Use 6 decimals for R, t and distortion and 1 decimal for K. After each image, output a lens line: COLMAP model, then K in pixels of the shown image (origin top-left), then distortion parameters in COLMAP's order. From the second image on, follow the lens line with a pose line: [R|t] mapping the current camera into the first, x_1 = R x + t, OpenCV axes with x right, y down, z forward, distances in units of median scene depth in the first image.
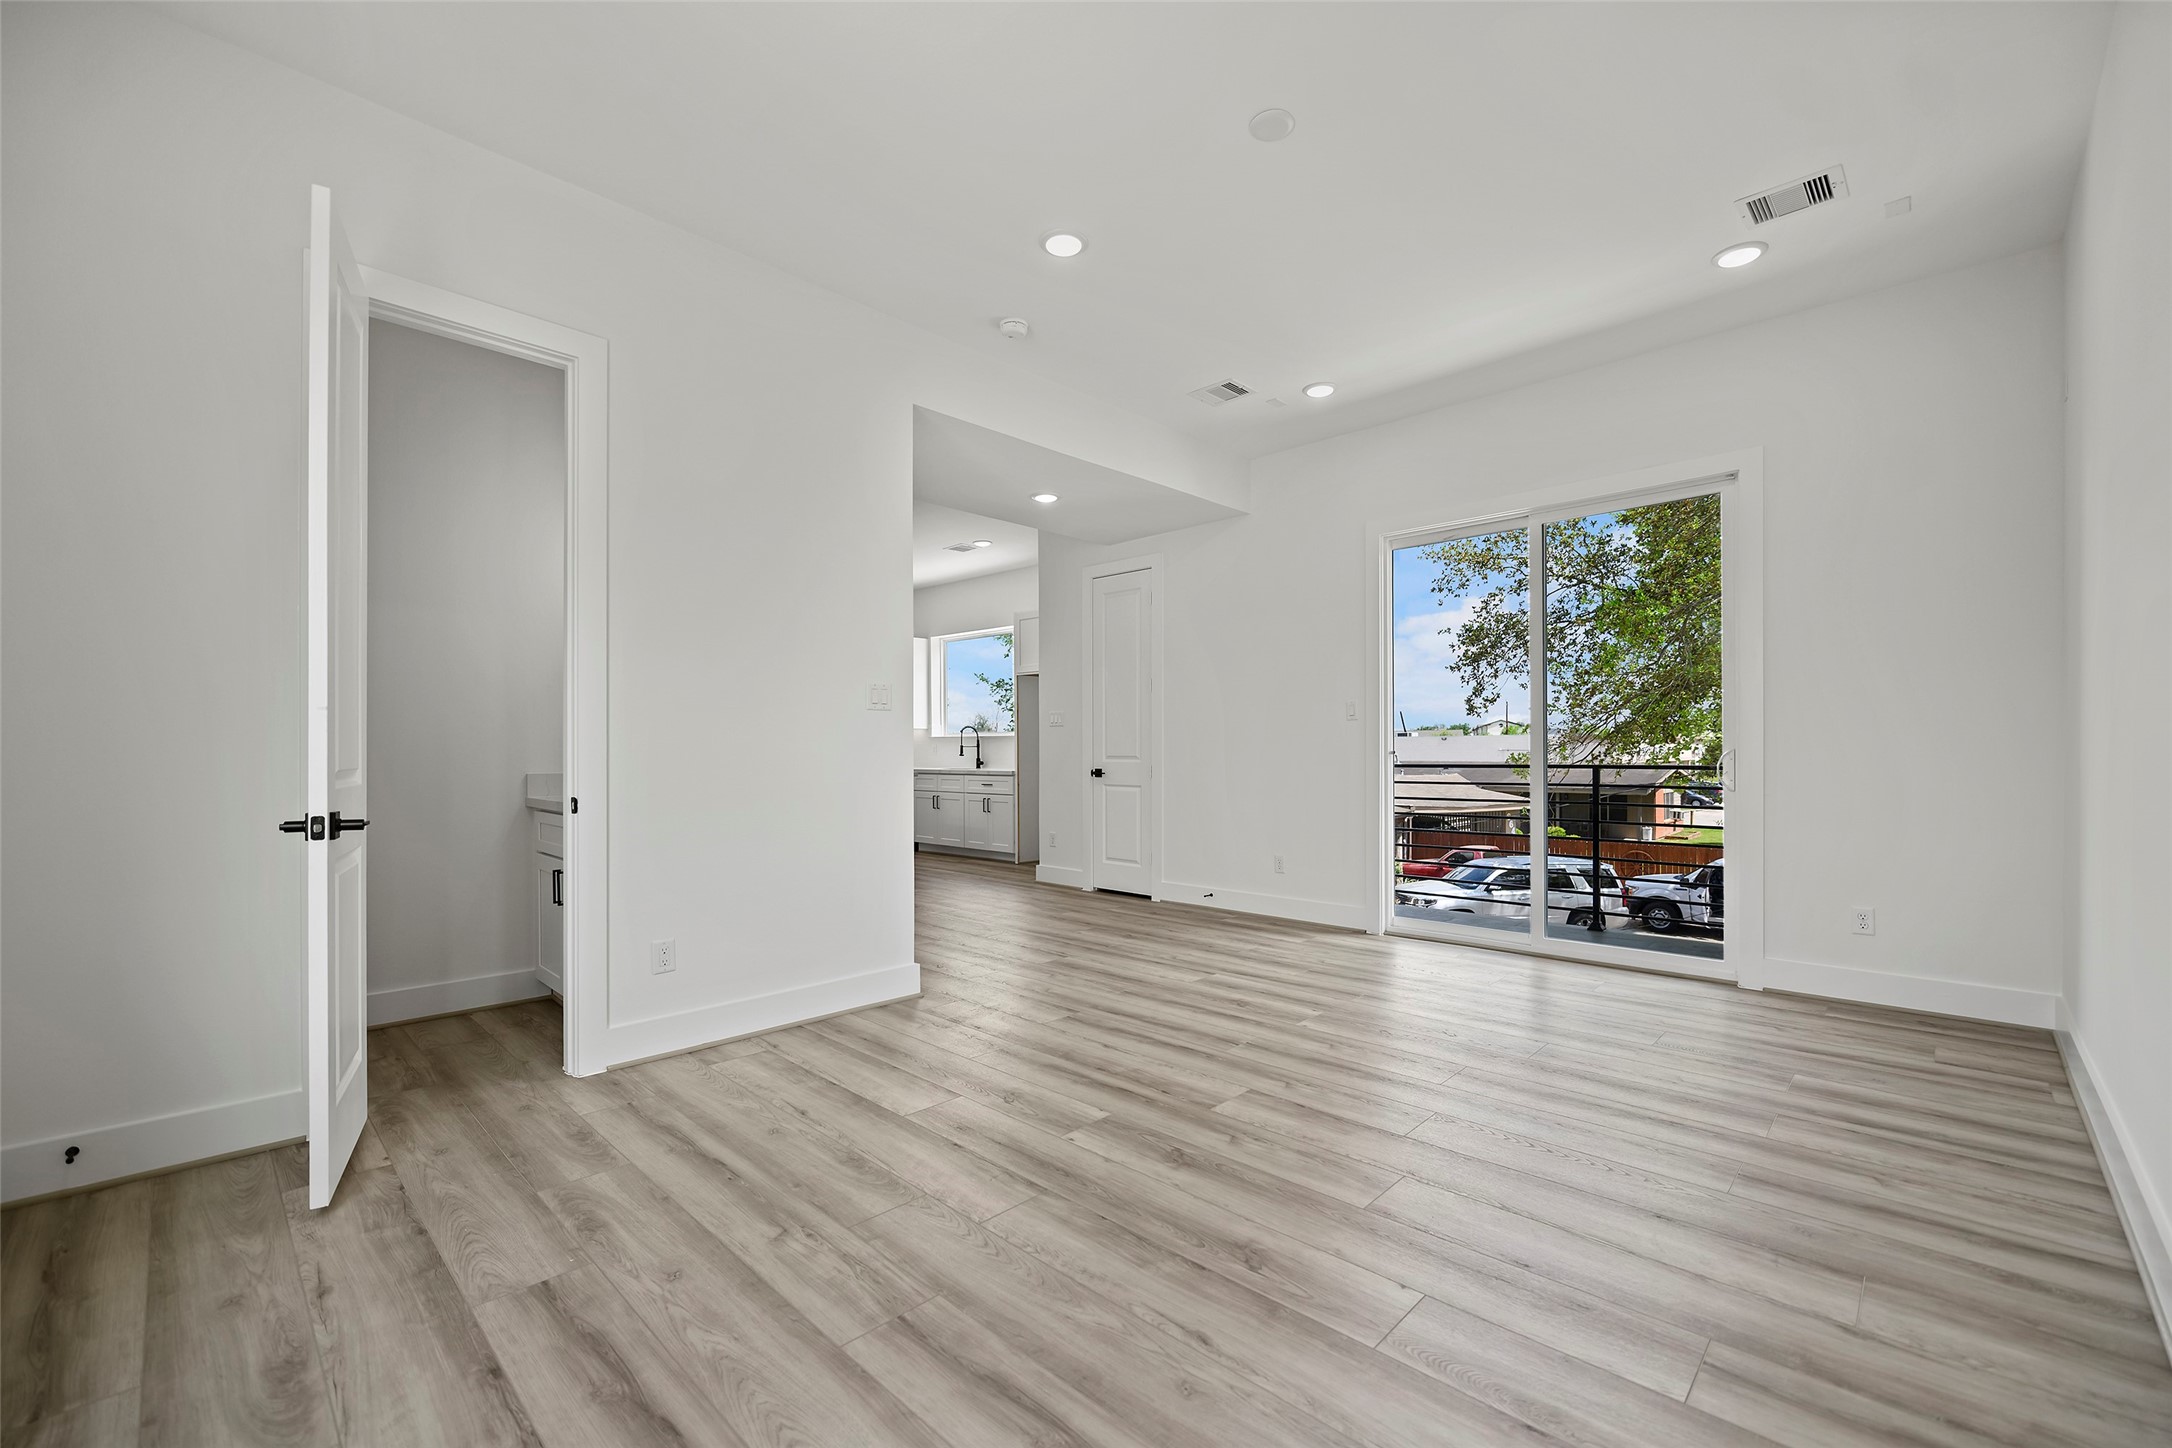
lens RADIAL K [[892.8, 0, 1087.6], [0, 892.8, 737.2], [0, 0, 1]] dist [-0.000948, 0.000092]
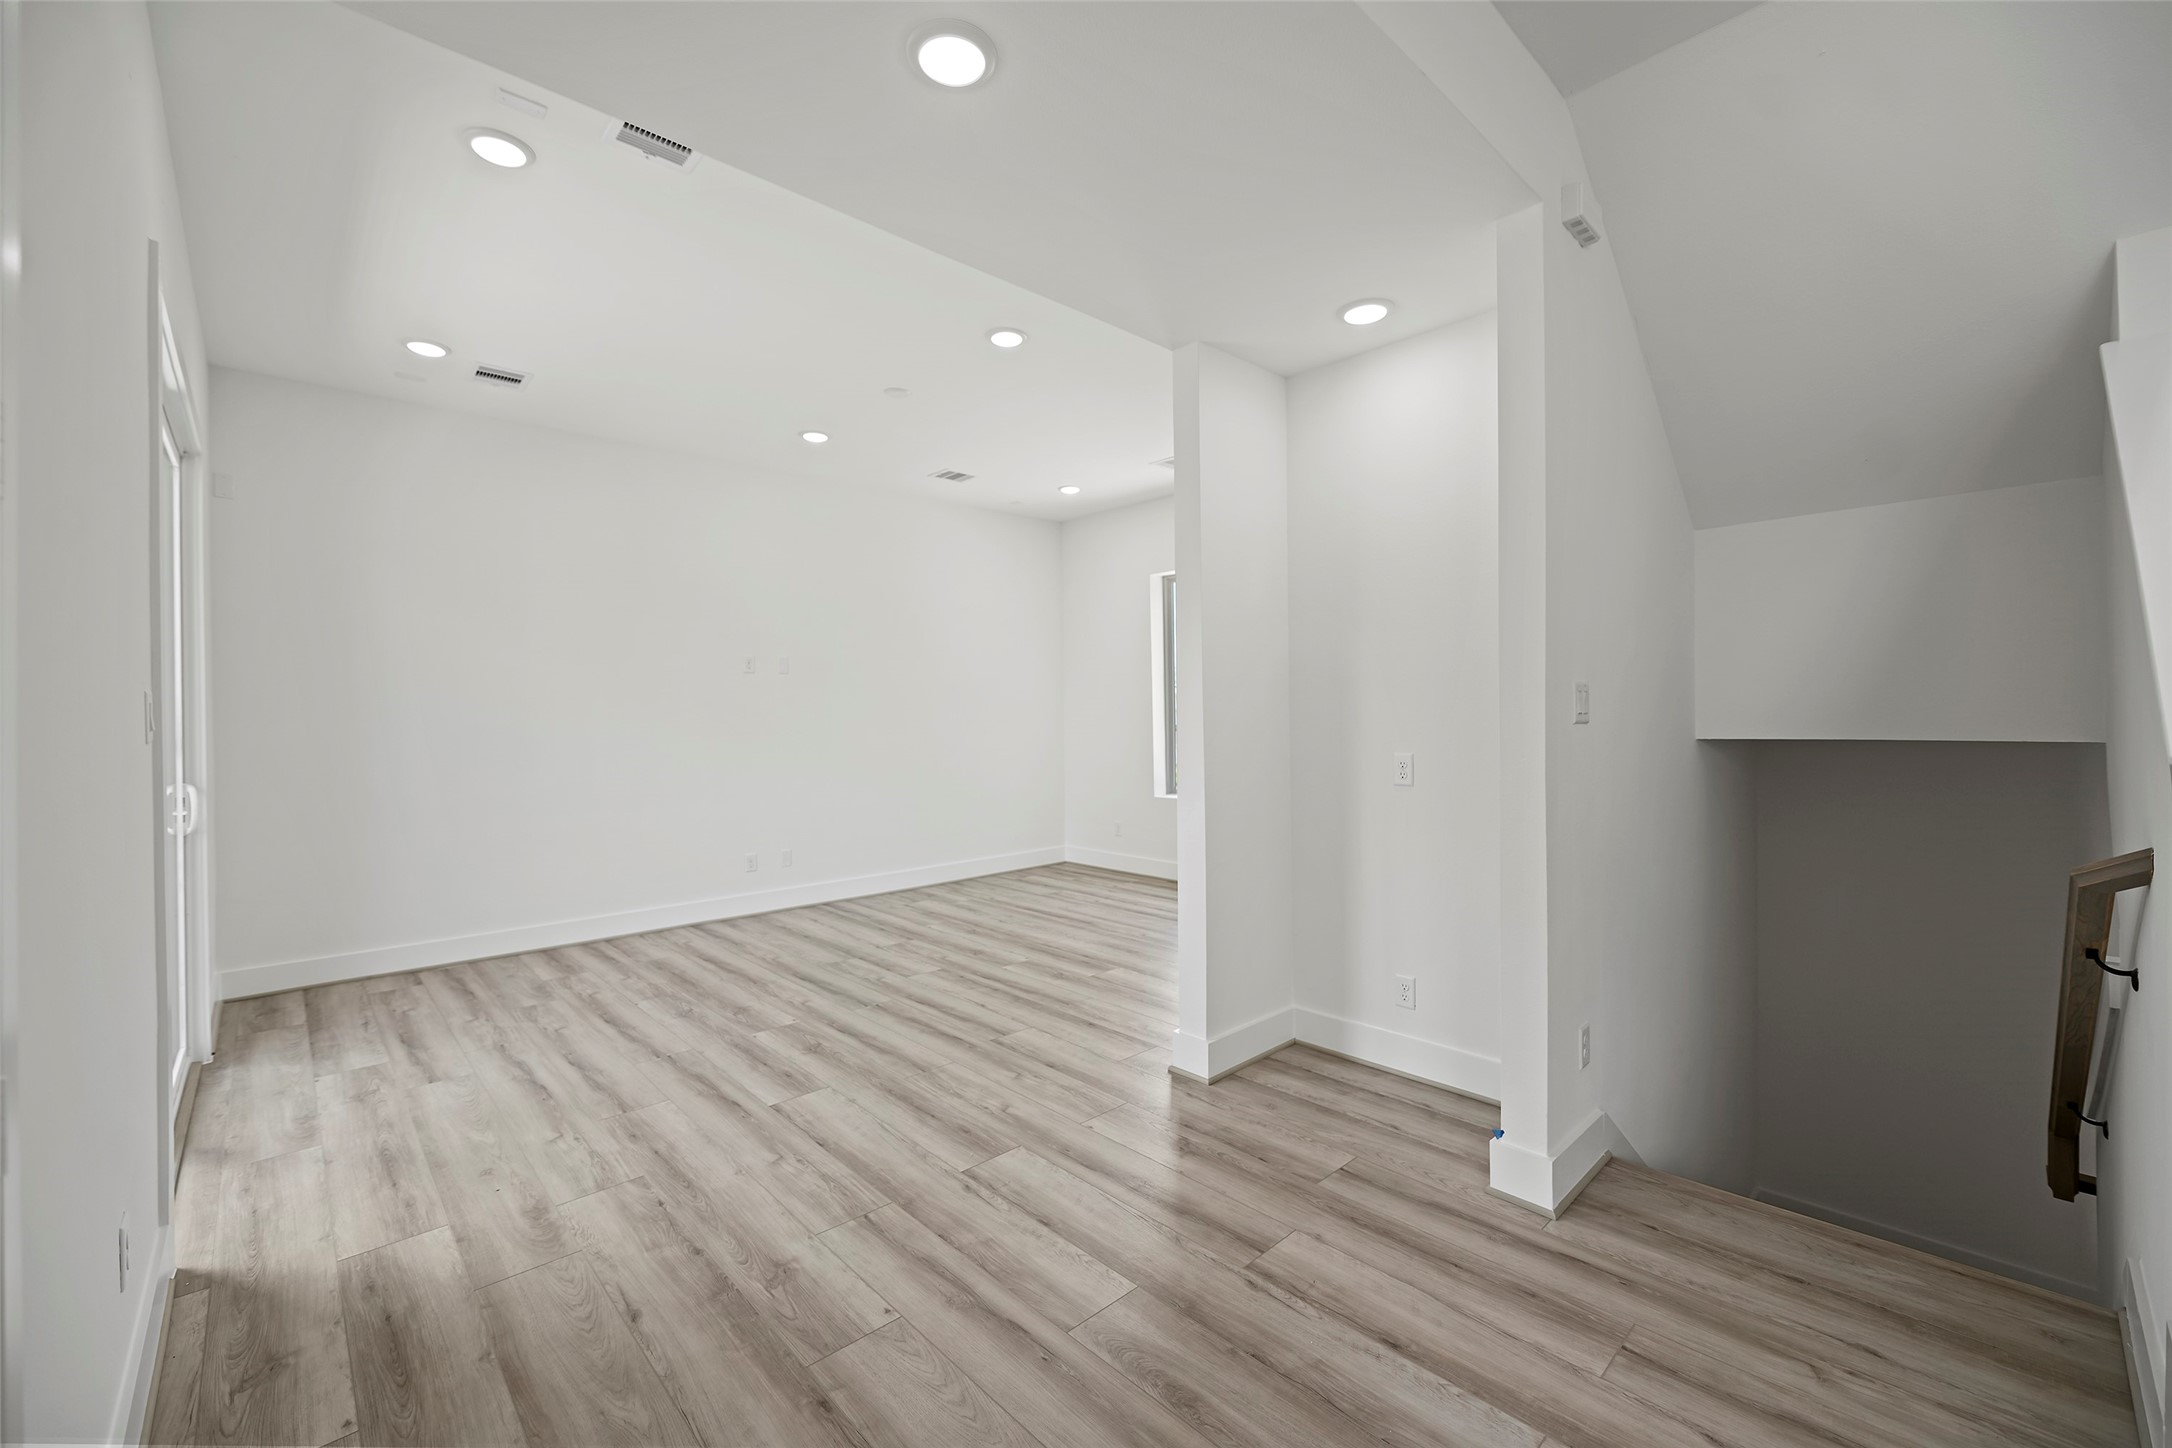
lens RADIAL K [[892.8, 0, 1084.7], [0, 892.8, 728.4], [0, 0, 1]] dist [-0.000948, 0.000092]
pose [[-0.999057, 0.010528, 0.042114, -0.163408], [0.010346, 0.999936, -0.004531, -0.027864], [-0.042159, -0.004091, -0.999103, 2.068623]]
